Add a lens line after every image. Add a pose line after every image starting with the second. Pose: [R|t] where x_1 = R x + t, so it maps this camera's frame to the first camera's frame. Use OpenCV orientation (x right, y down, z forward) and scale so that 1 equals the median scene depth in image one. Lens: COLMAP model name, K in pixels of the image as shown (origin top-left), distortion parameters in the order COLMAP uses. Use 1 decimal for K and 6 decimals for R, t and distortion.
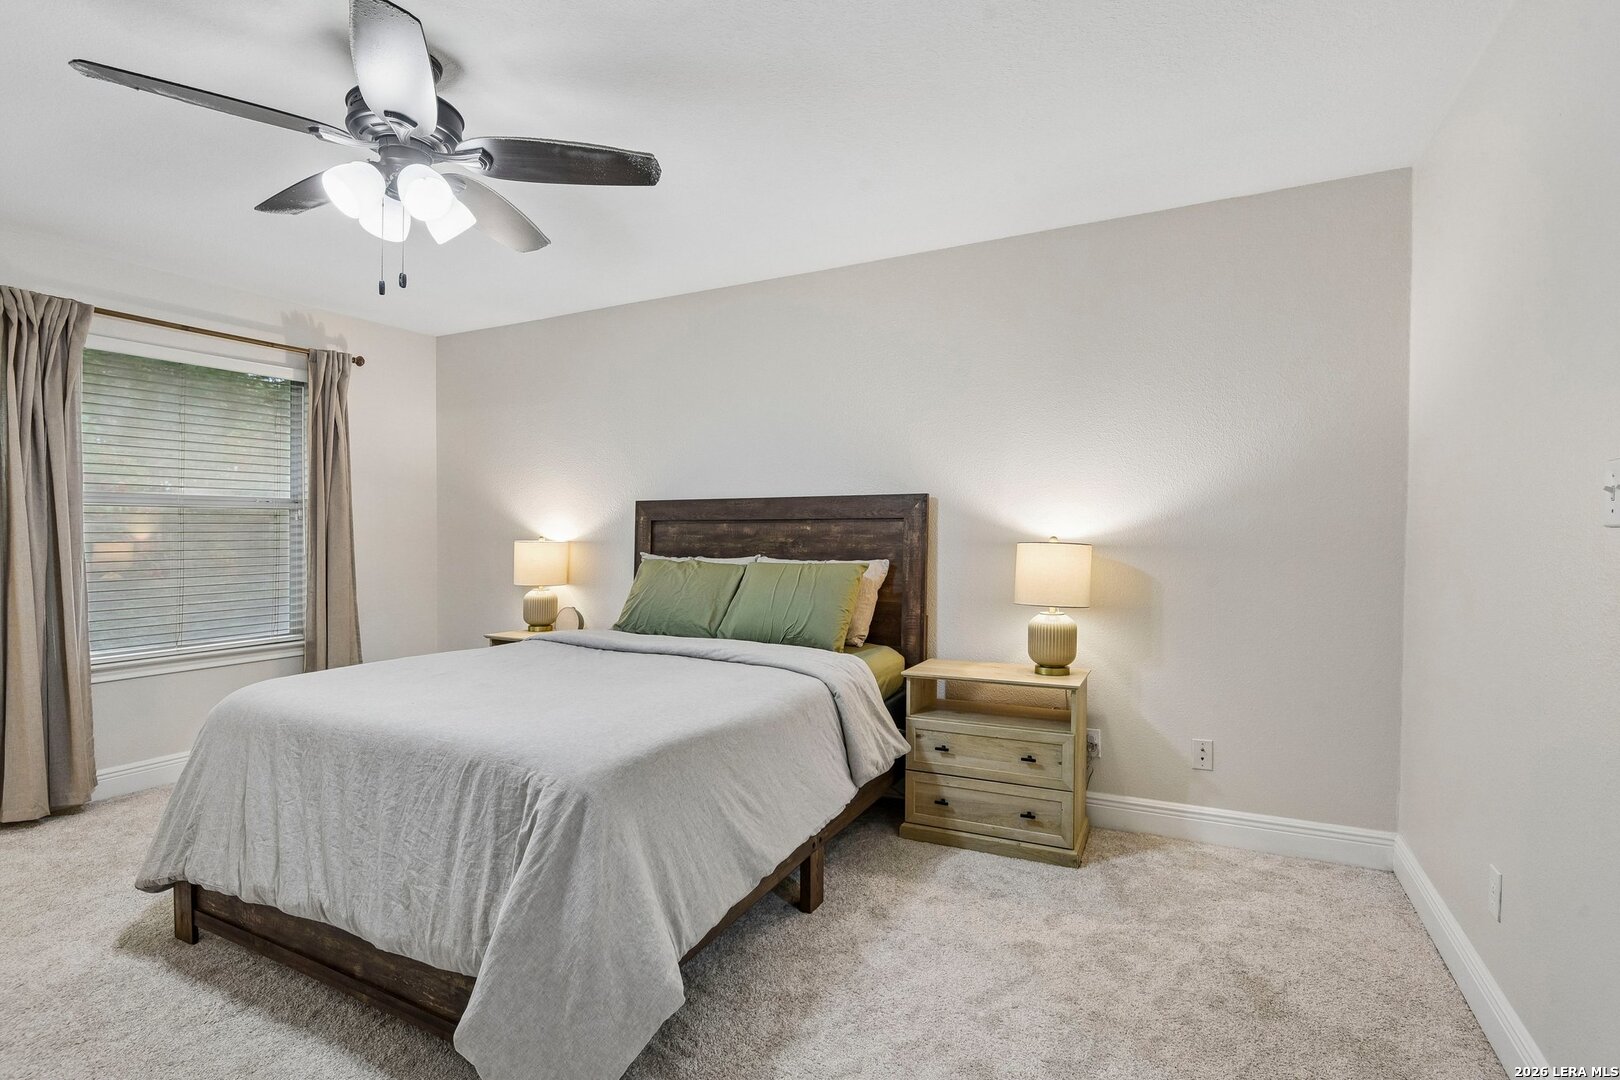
lens RADIAL K [[780.1, 0, 810.0], [0, 780.1, 544.7], [0, 0, 1]] dist [-0.029438, -0.004892]
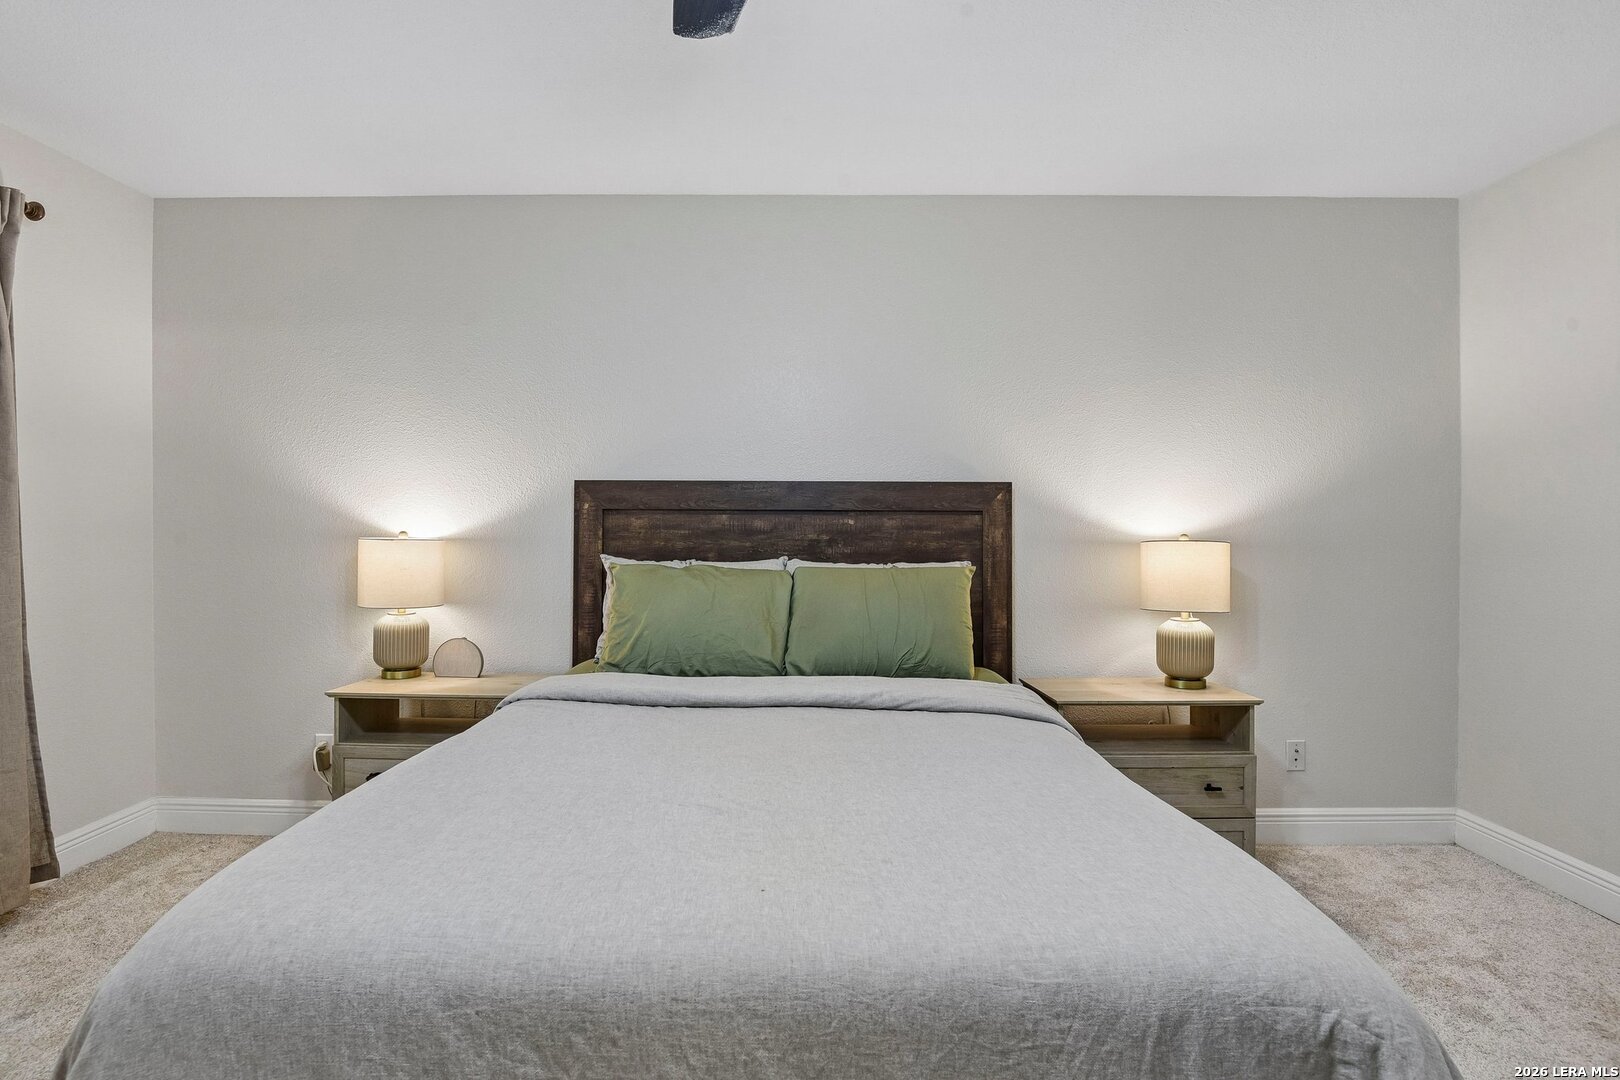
lens RADIAL K [[780.1, 0, 799.2], [0, 780.1, 539.7], [0, 0, 1]] dist [-0.029438, -0.004892]
pose [[0.894684, -0.000717, 0.446699, -0.406063], [-0.000129, 0.999998, 0.001862, -0.005152], [-0.446699, -0.001724, 0.894682, 0.330566]]
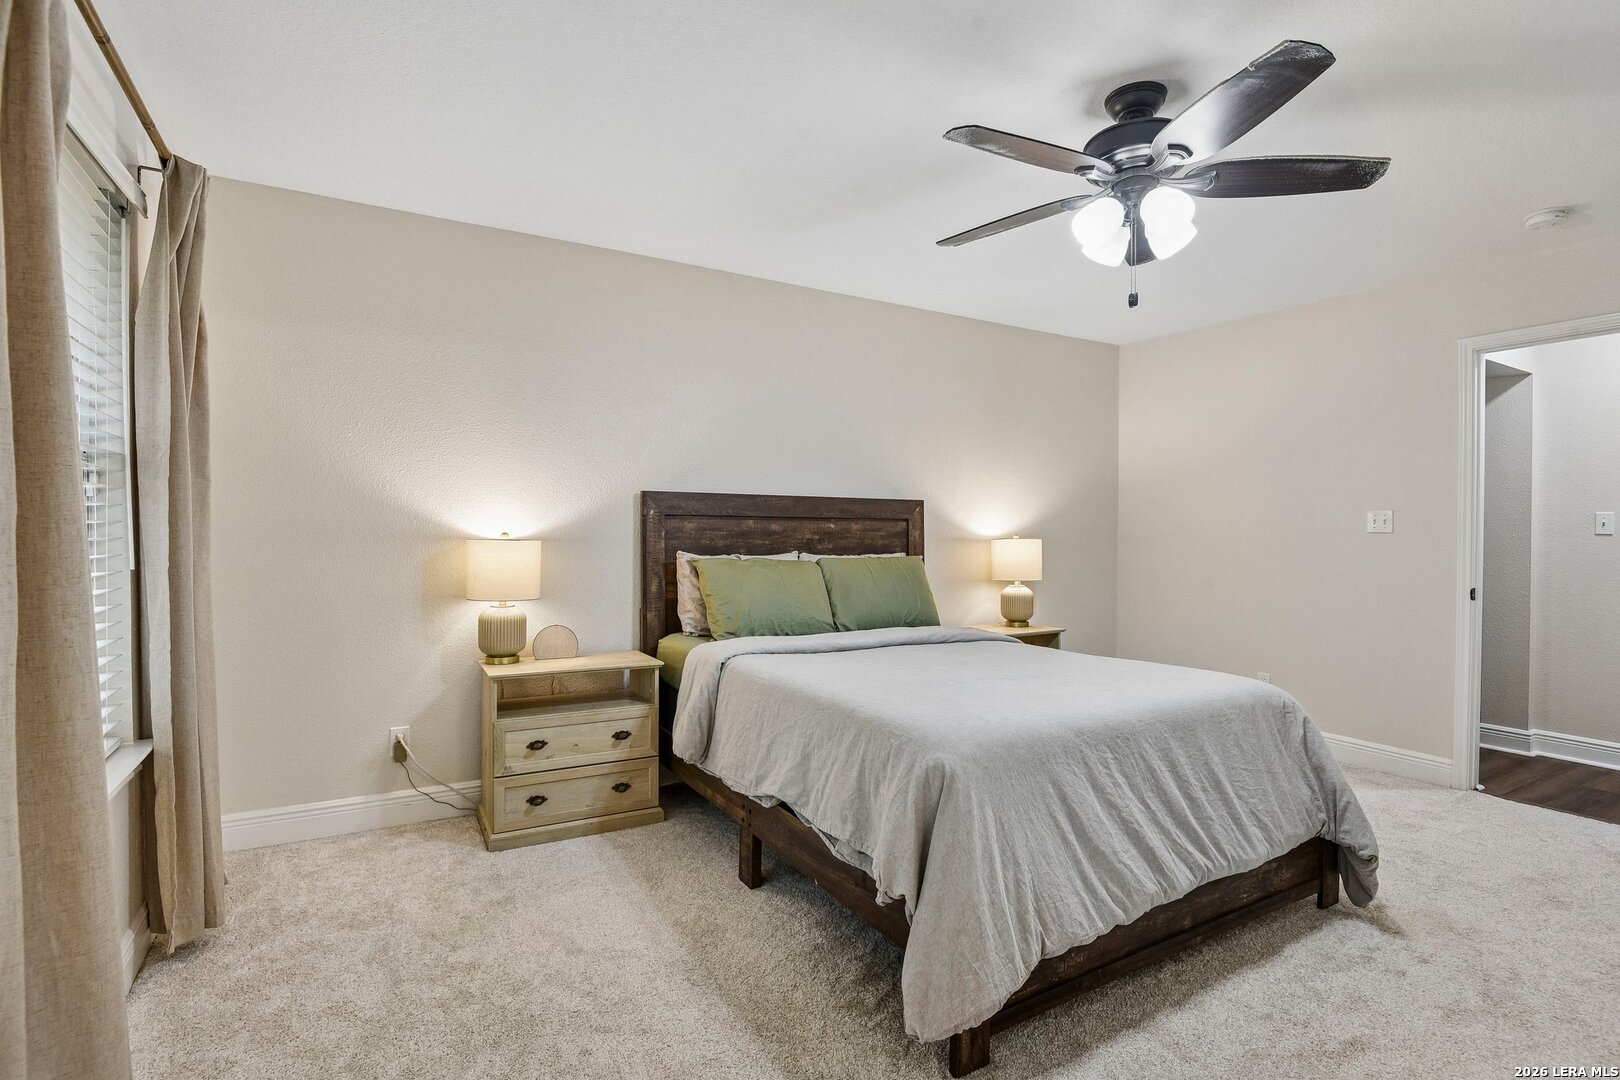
lens RADIAL K [[780.1, 0, 788.9], [0, 780.1, 542.6], [0, 0, 1]] dist [-0.029438, -0.004892]
pose [[0.555708, -0.006980, 0.831348, -0.967189], [0.004245, 0.999976, 0.005558, -0.004360], [-0.831367, 0.000441, 0.555724, 0.450507]]
